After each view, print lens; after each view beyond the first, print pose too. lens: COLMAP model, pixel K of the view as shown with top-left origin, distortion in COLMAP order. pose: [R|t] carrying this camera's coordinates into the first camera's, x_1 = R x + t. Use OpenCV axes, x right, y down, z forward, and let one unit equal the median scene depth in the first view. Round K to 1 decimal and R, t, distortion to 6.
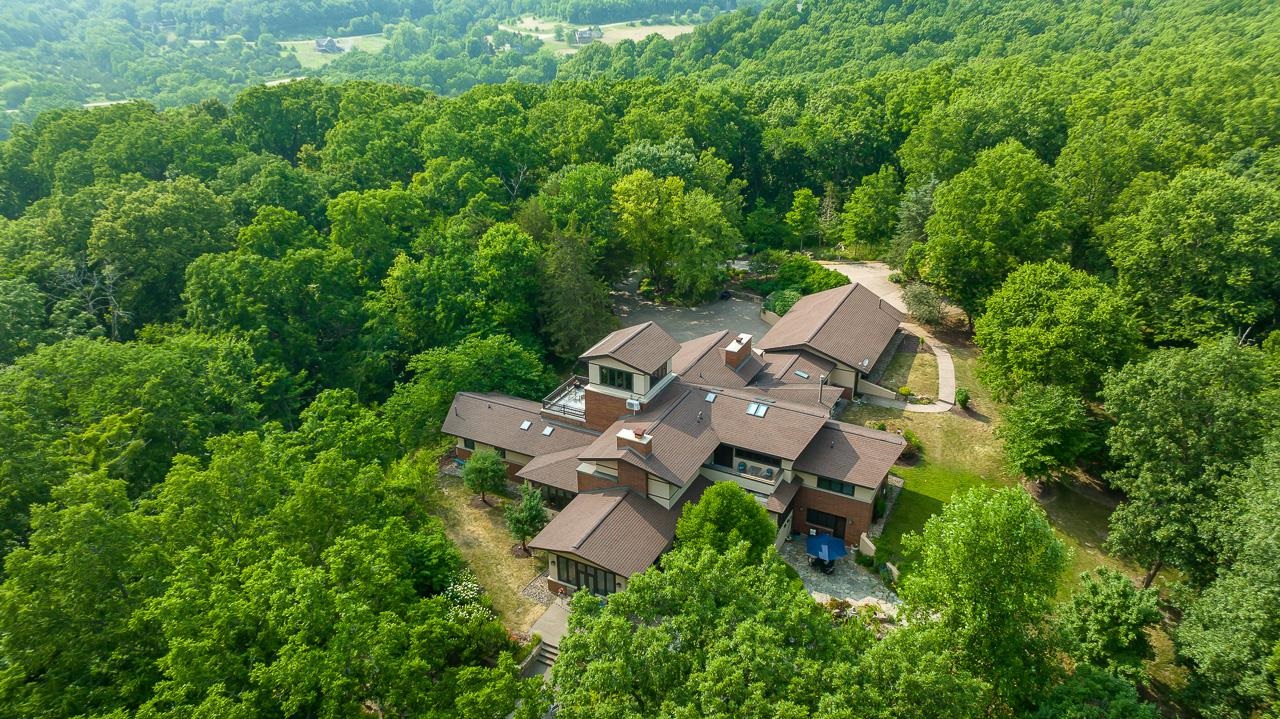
lens RADIAL K [[907.4, 0, 645.6], [0, 907.4, 358.4], [0, 0, 1]] dist [-0.033224, 0.039895]
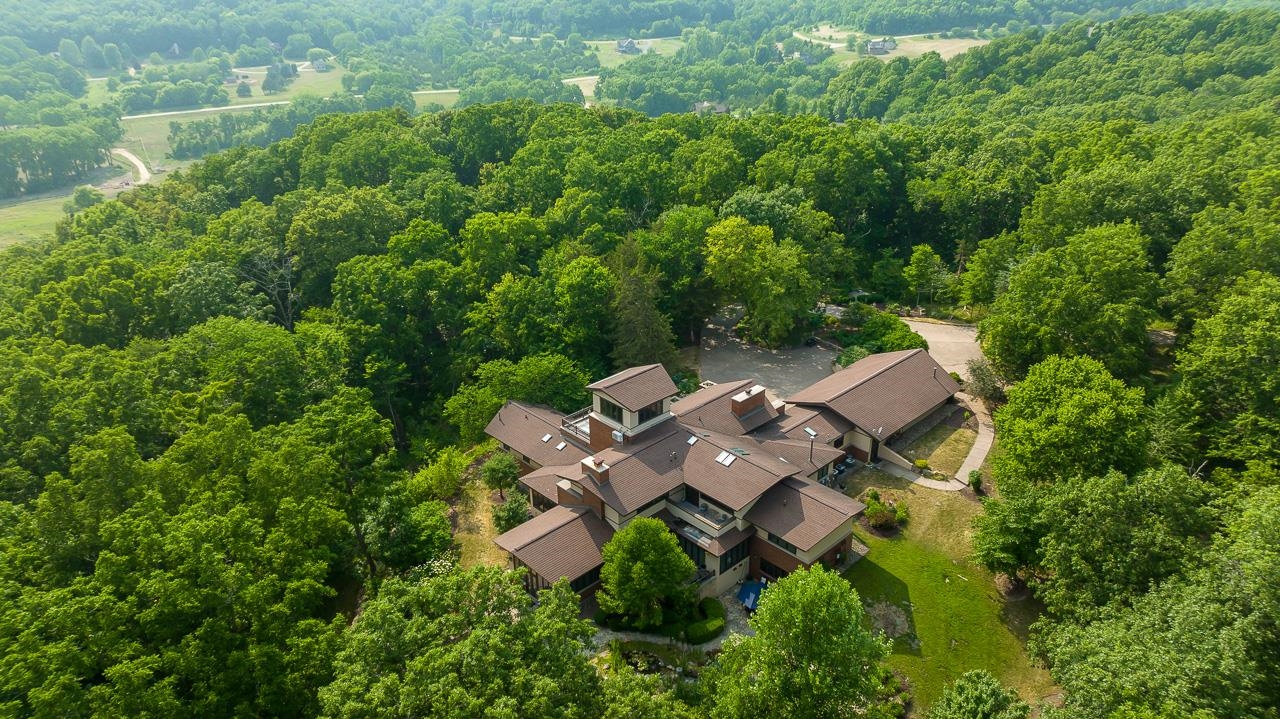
lens RADIAL K [[907.4, 0, 640.0], [0, 907.4, 360.1], [0, 0, 1]] dist [-0.033224, 0.039895]
pose [[0.947081, 0.135062, -0.291197, 0.229367], [-0.135347, 0.990611, 0.019263, -0.047645], [0.291064, 0.021169, 0.956469, -0.052090]]
